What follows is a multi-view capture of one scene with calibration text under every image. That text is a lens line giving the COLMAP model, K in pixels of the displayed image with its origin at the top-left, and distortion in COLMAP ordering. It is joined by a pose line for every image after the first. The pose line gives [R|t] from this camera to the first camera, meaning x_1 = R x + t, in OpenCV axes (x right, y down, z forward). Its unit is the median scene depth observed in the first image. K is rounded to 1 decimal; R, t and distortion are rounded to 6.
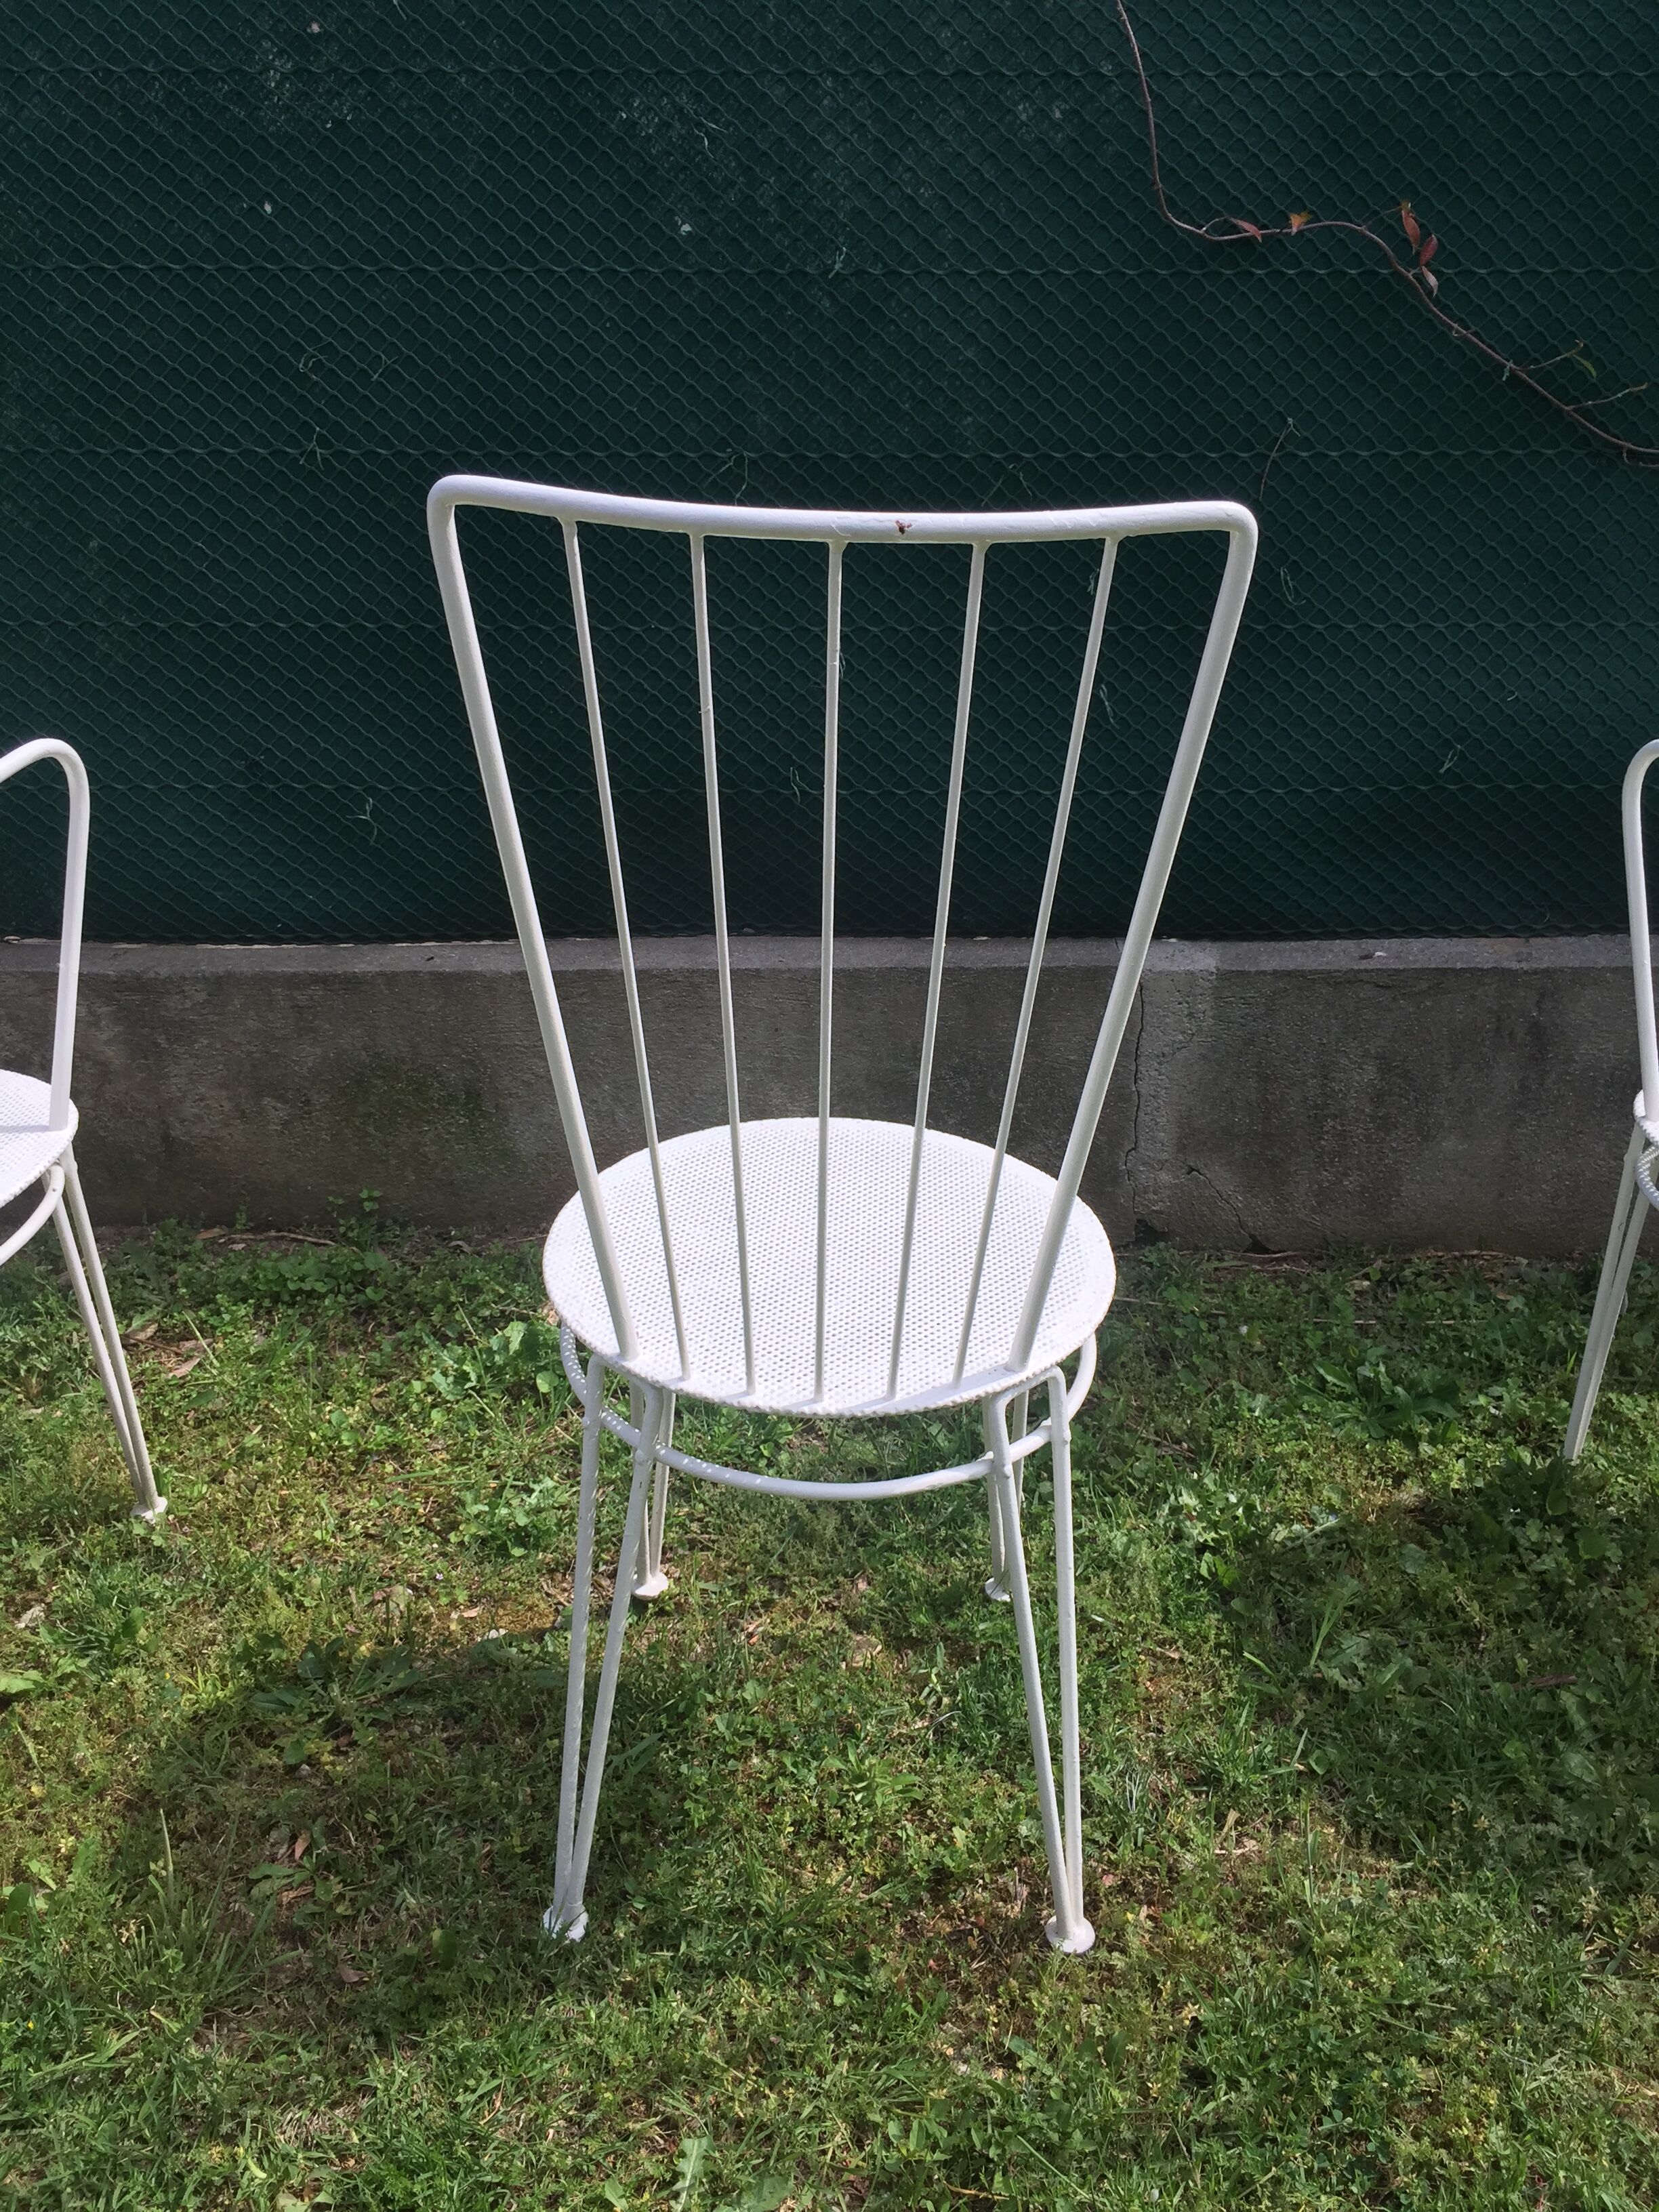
lens RADIAL K [[1876.3, 0, 817.7], [0, 1876.3, 1081.3], [0, 0, 1]] dist [0.083671, -0.126479]
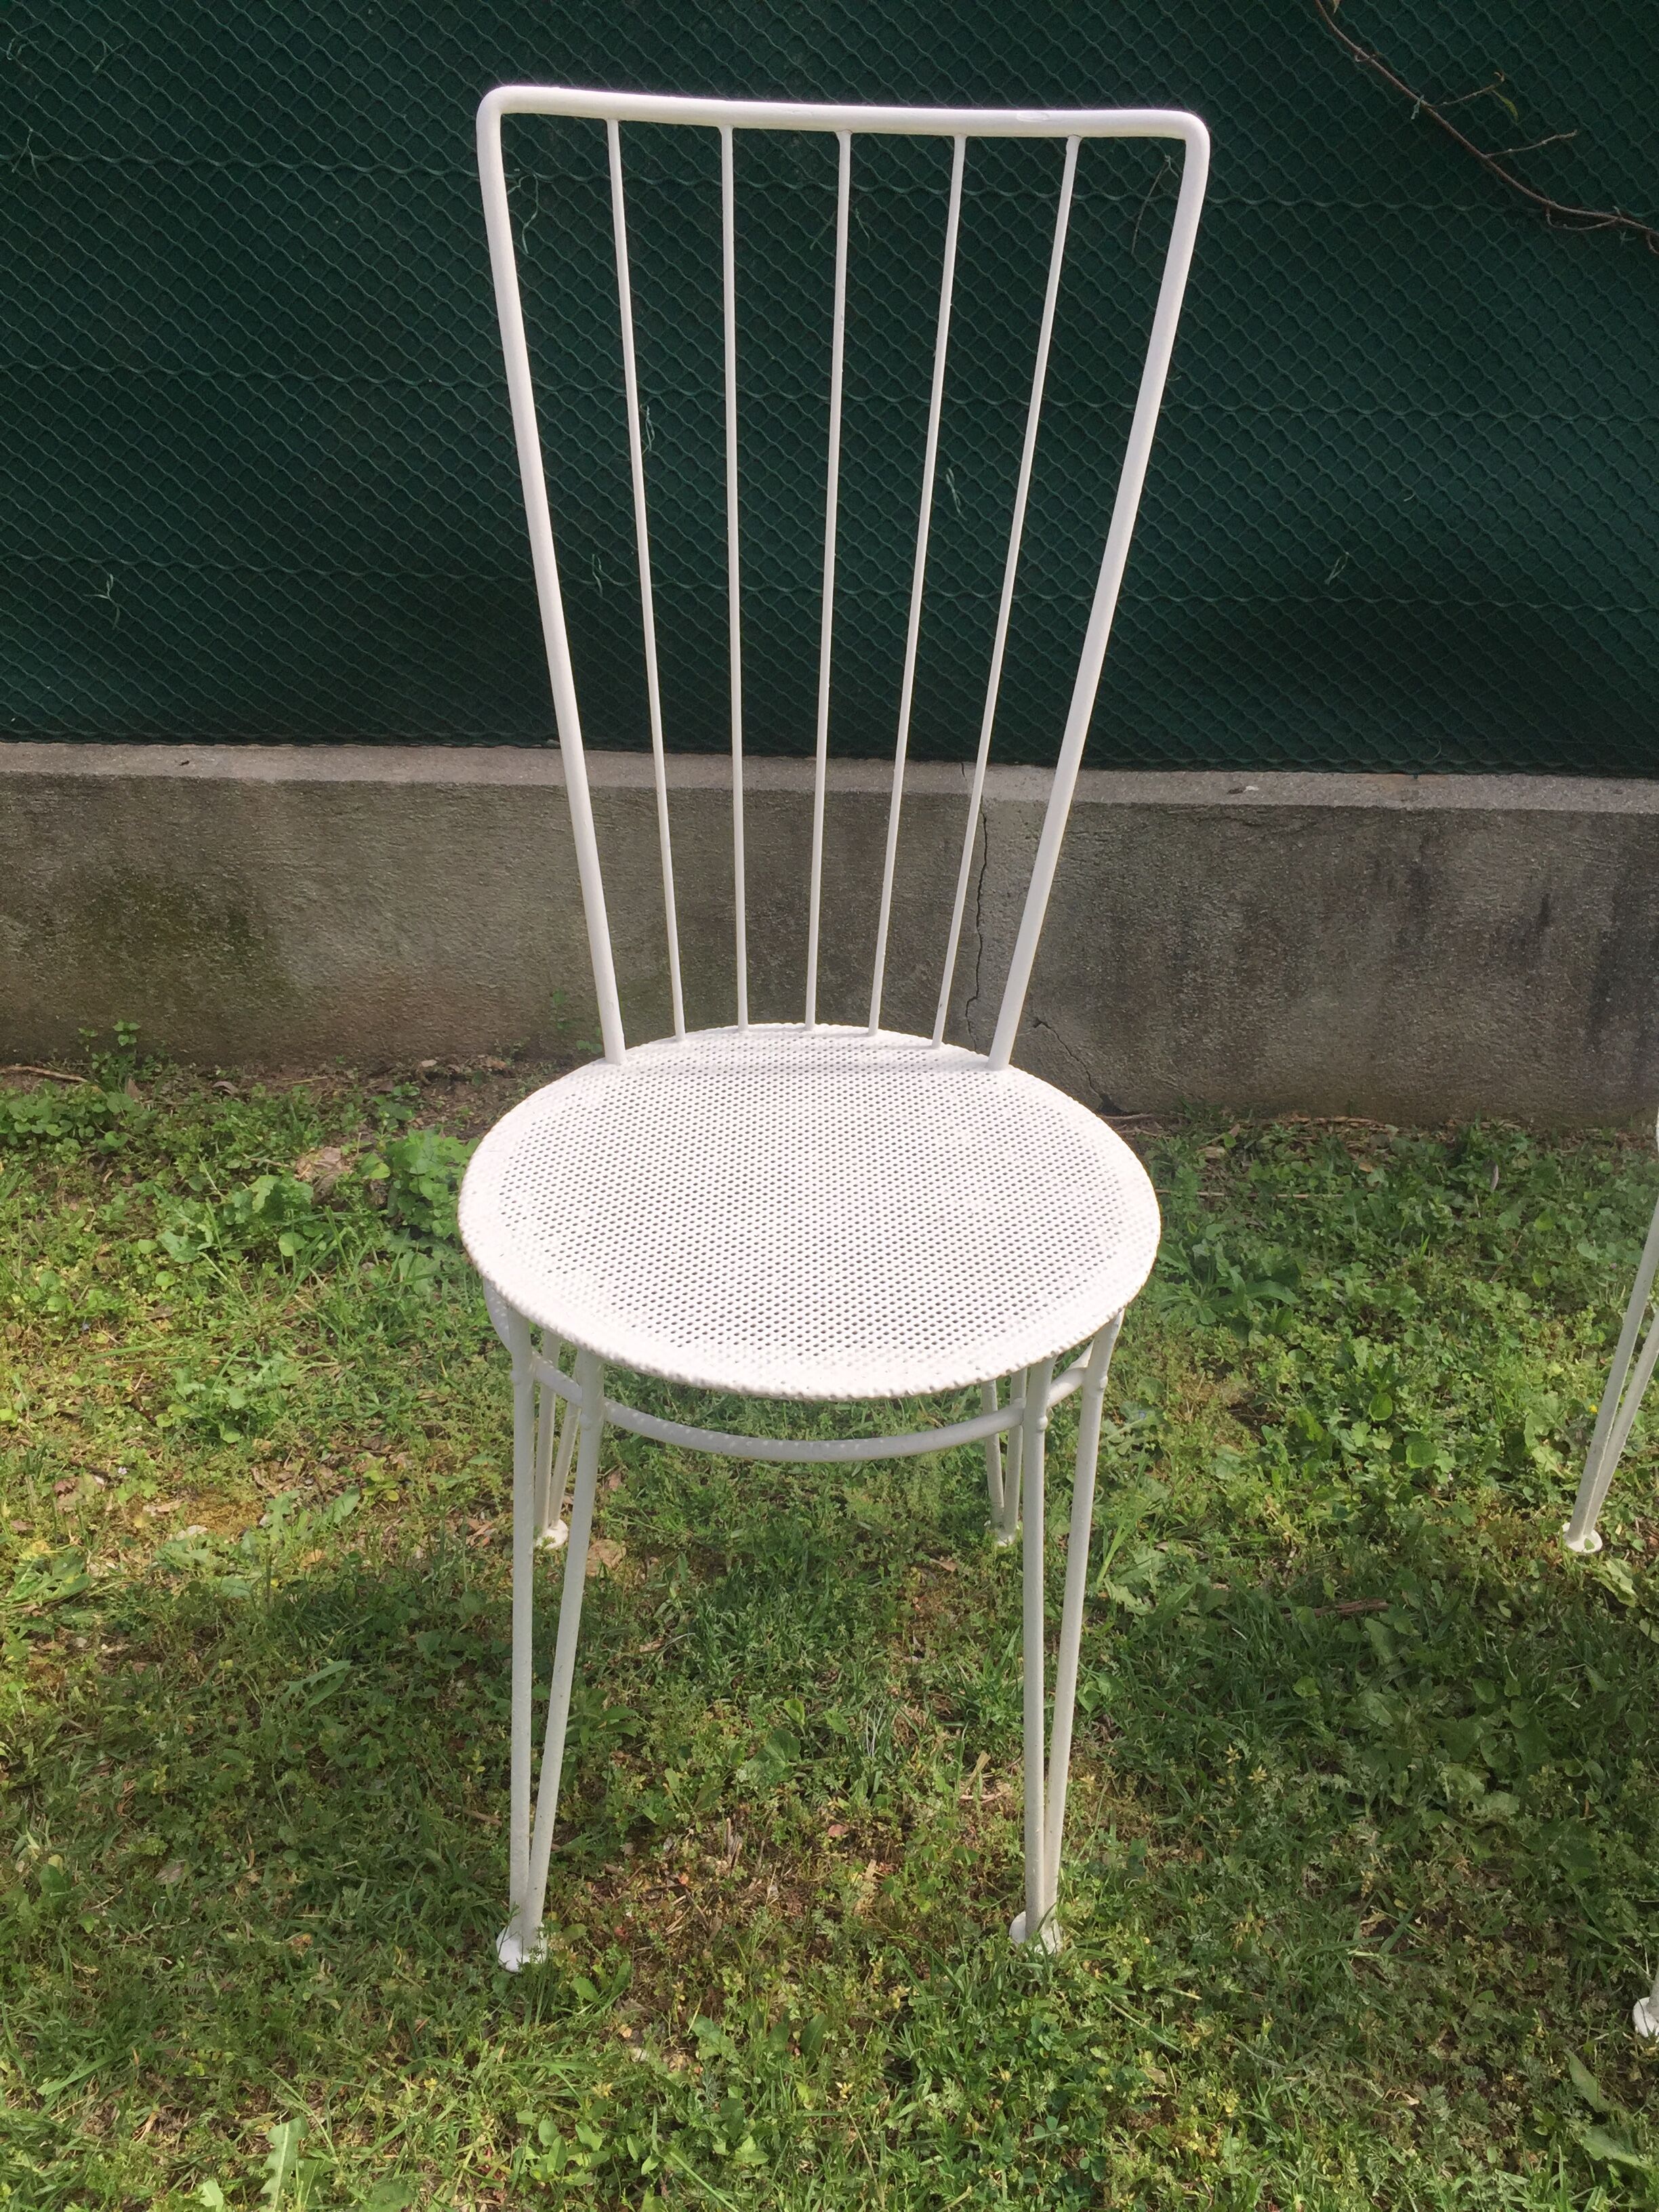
lens RADIAL K [[1876.3, 0, 819.3], [0, 1876.3, 1077.5], [0, 0, 1]] dist [0.083671, -0.126479]
pose [[0.999449, 0.024145, 0.022769, 0.086644], [-0.026091, 0.995649, 0.089456, -0.006138], [-0.020510, -0.090001, 0.995730, 0.112309]]
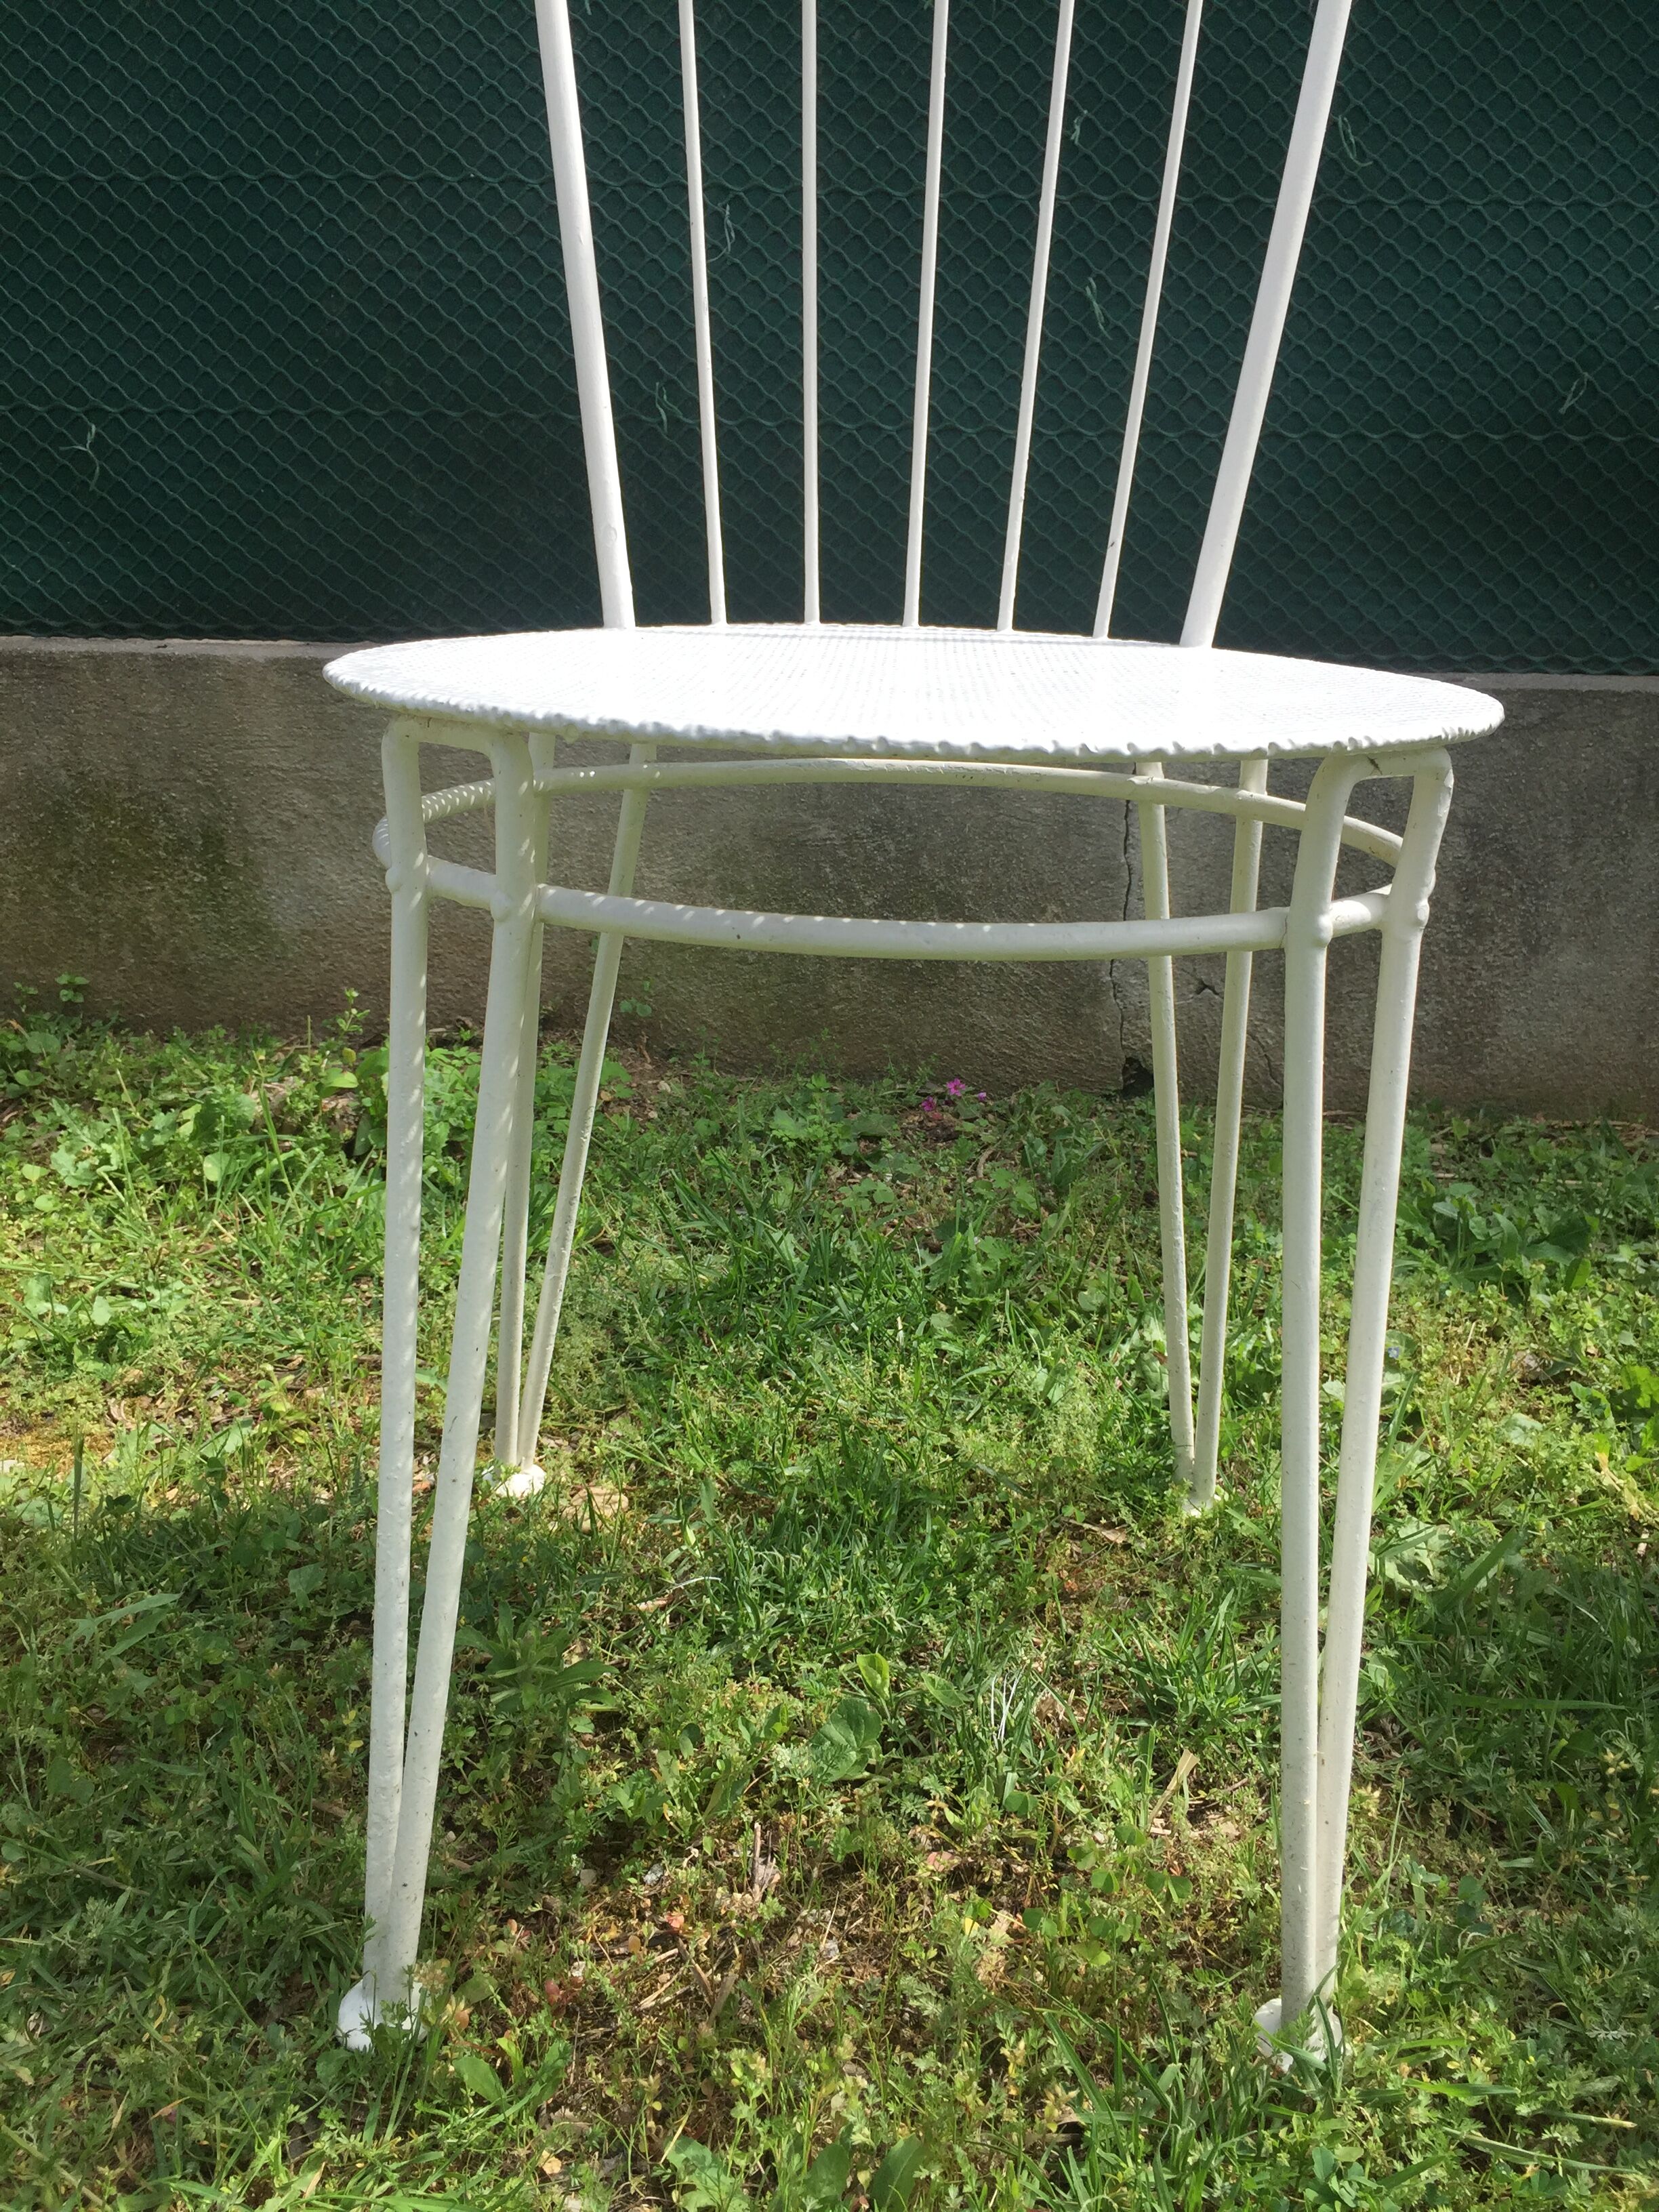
lens RADIAL K [[1876.3, 0, 825.6], [0, 1876.3, 1082.4], [0, 0, 1]] dist [0.083671, -0.126479]
pose [[0.998615, 0.037565, -0.036838, 0.098659], [-0.041196, 0.993790, -0.103363, 0.195372], [0.032726, 0.104737, 0.993961, 0.340833]]
